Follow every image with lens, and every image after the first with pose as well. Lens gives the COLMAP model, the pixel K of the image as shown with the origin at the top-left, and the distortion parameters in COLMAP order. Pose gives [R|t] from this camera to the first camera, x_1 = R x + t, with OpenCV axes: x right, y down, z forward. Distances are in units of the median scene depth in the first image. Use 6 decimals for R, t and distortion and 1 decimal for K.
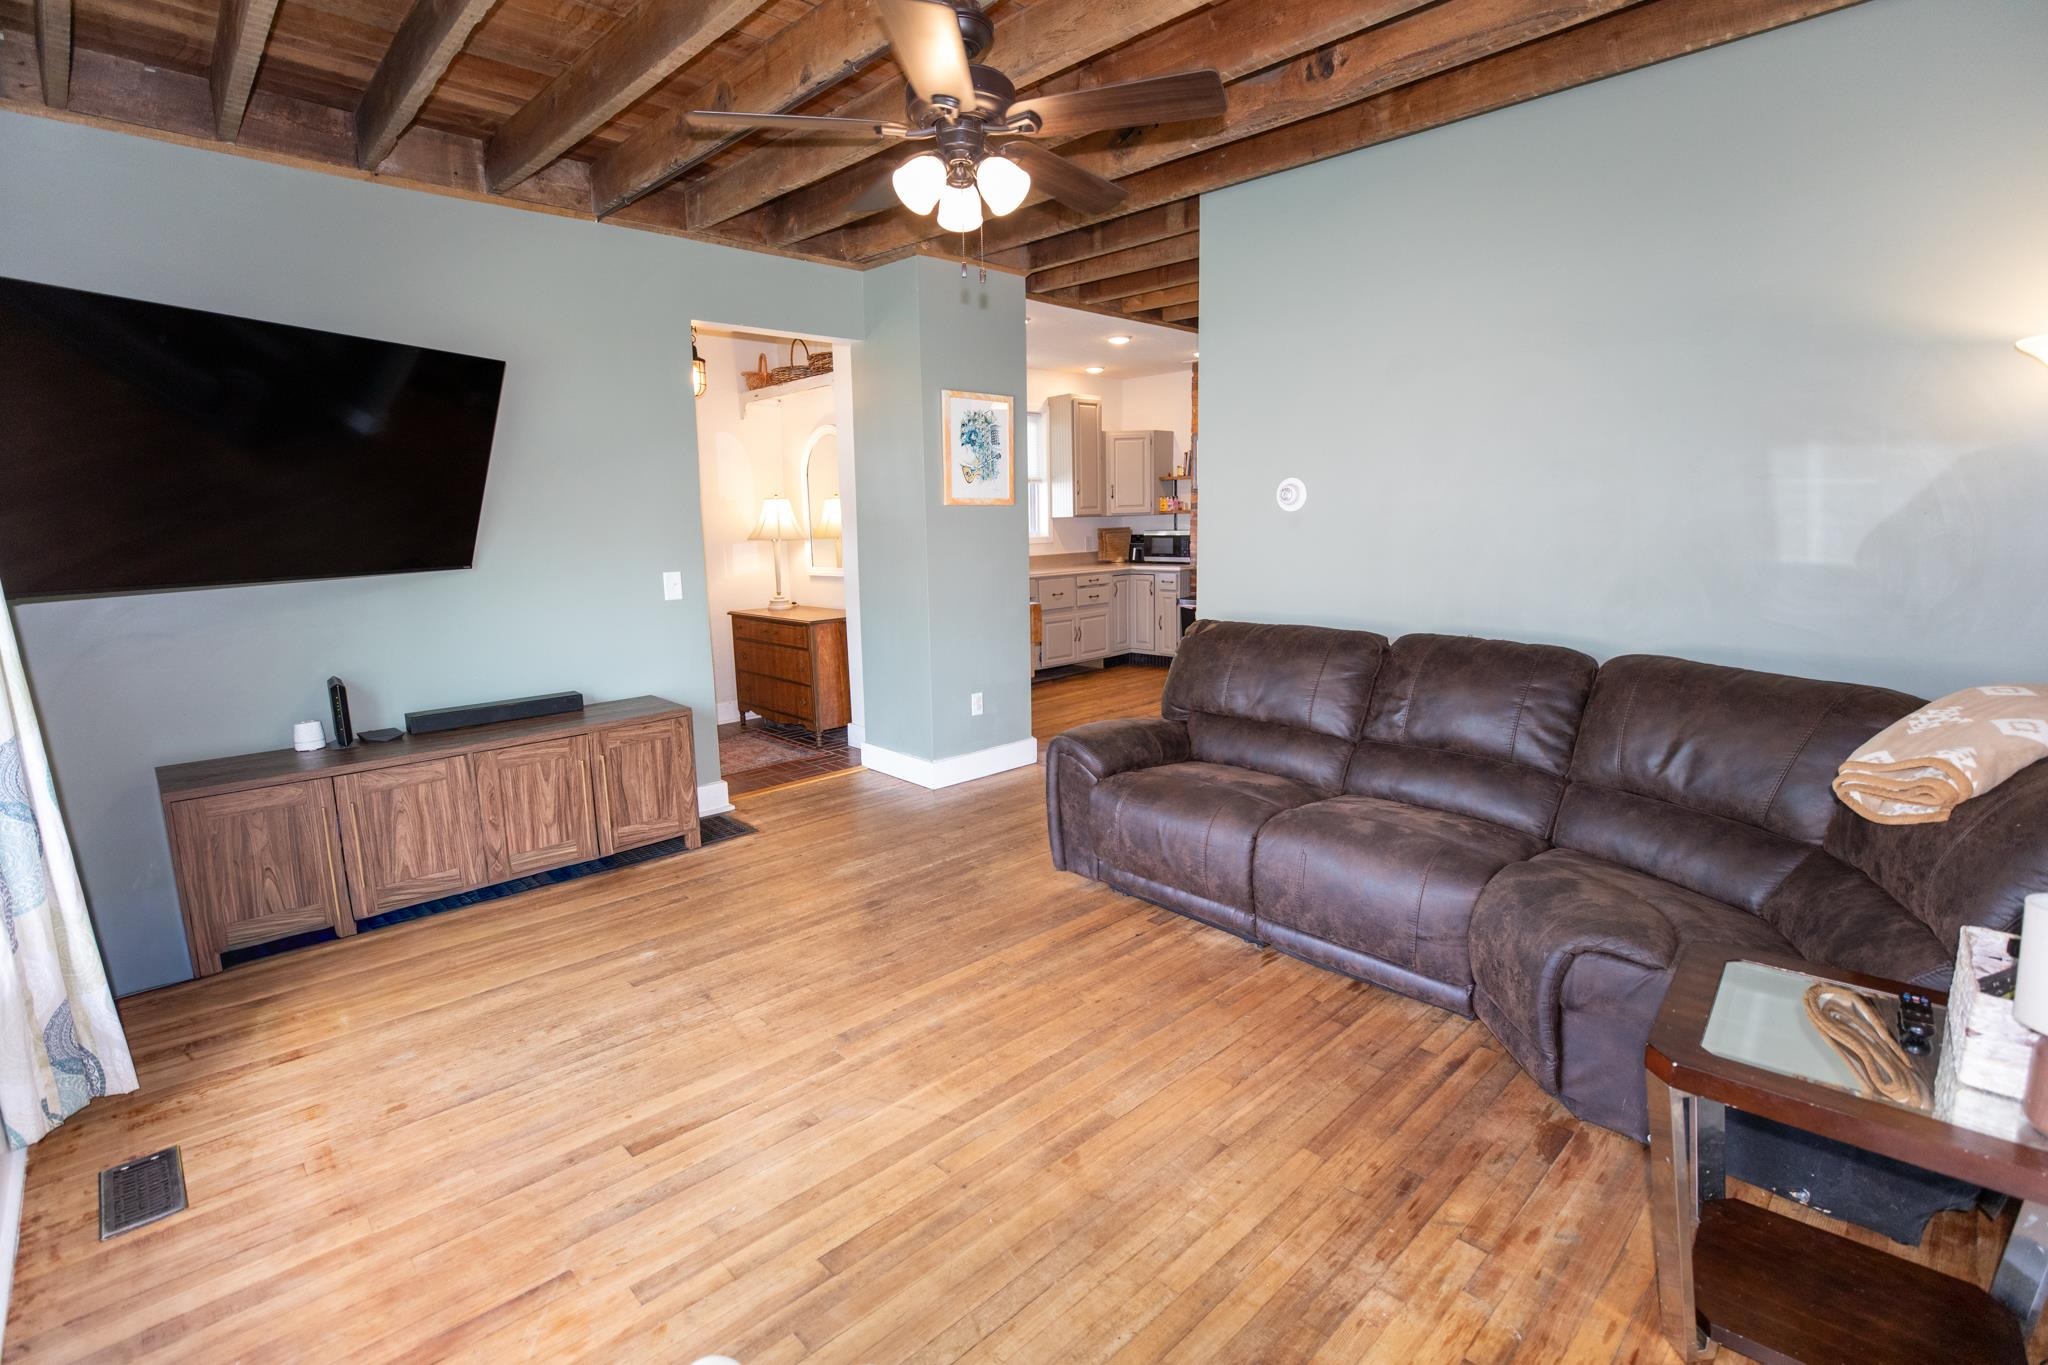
lens RADIAL K [[939.7, 0, 1030.3], [0, 939.7, 677.3], [0, 0, 1]] dist [-0.024348, 0.000551]
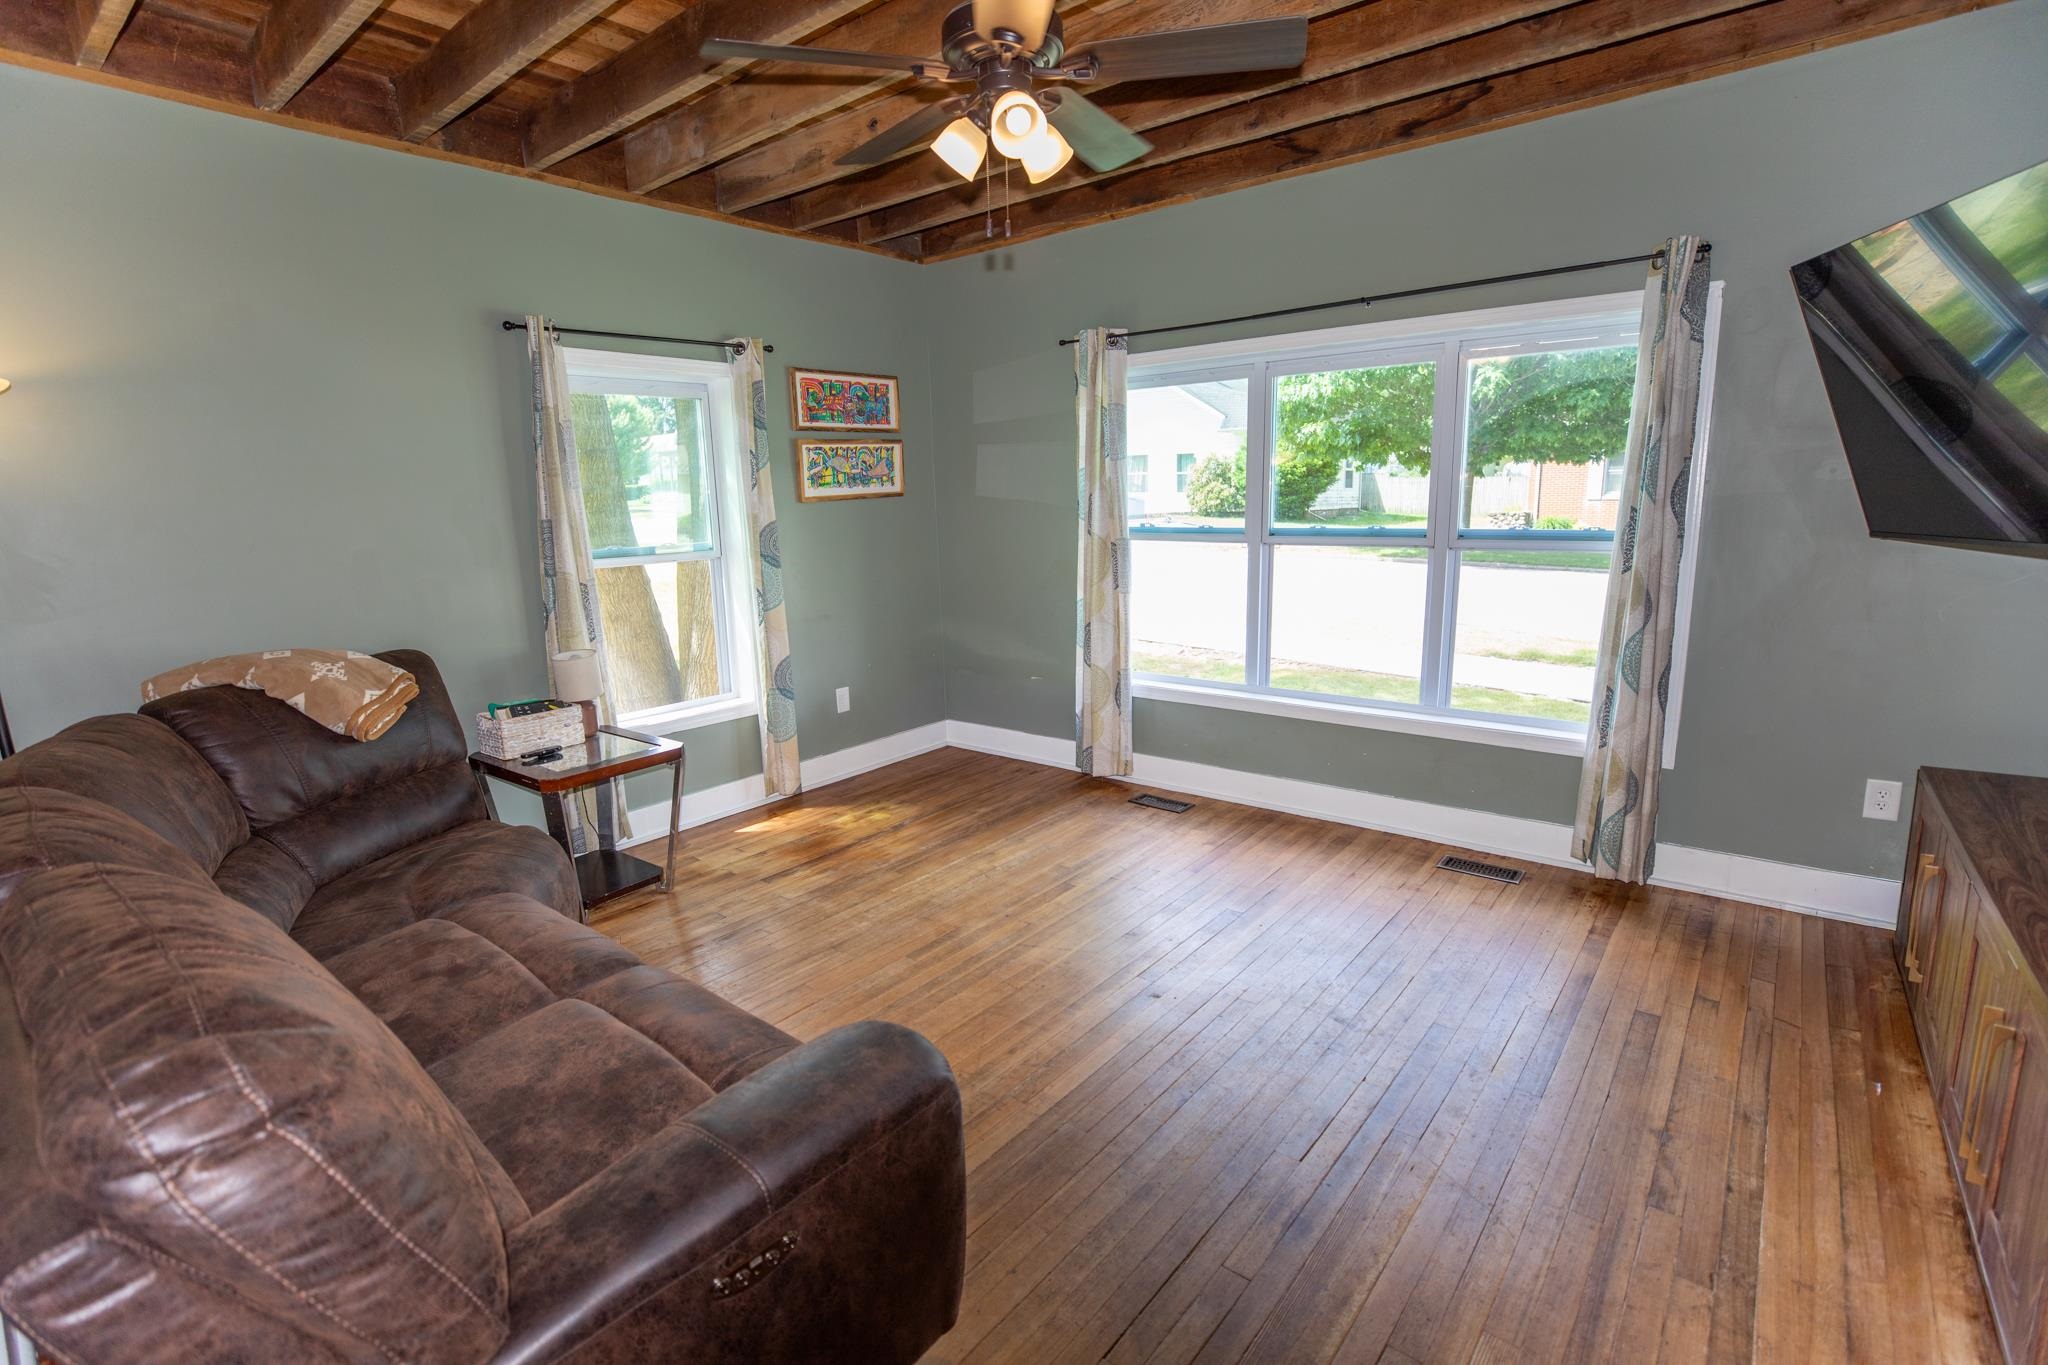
lens RADIAL K [[939.7, 0, 1028.2], [0, 939.7, 673.9], [0, 0, 1]] dist [-0.024348, 0.000551]
pose [[-0.993500, 0.058825, -0.097452, 0.024666], [0.020780, 0.935462, 0.352817, -0.371430], [0.111917, 0.348498, -0.930604, 2.116023]]
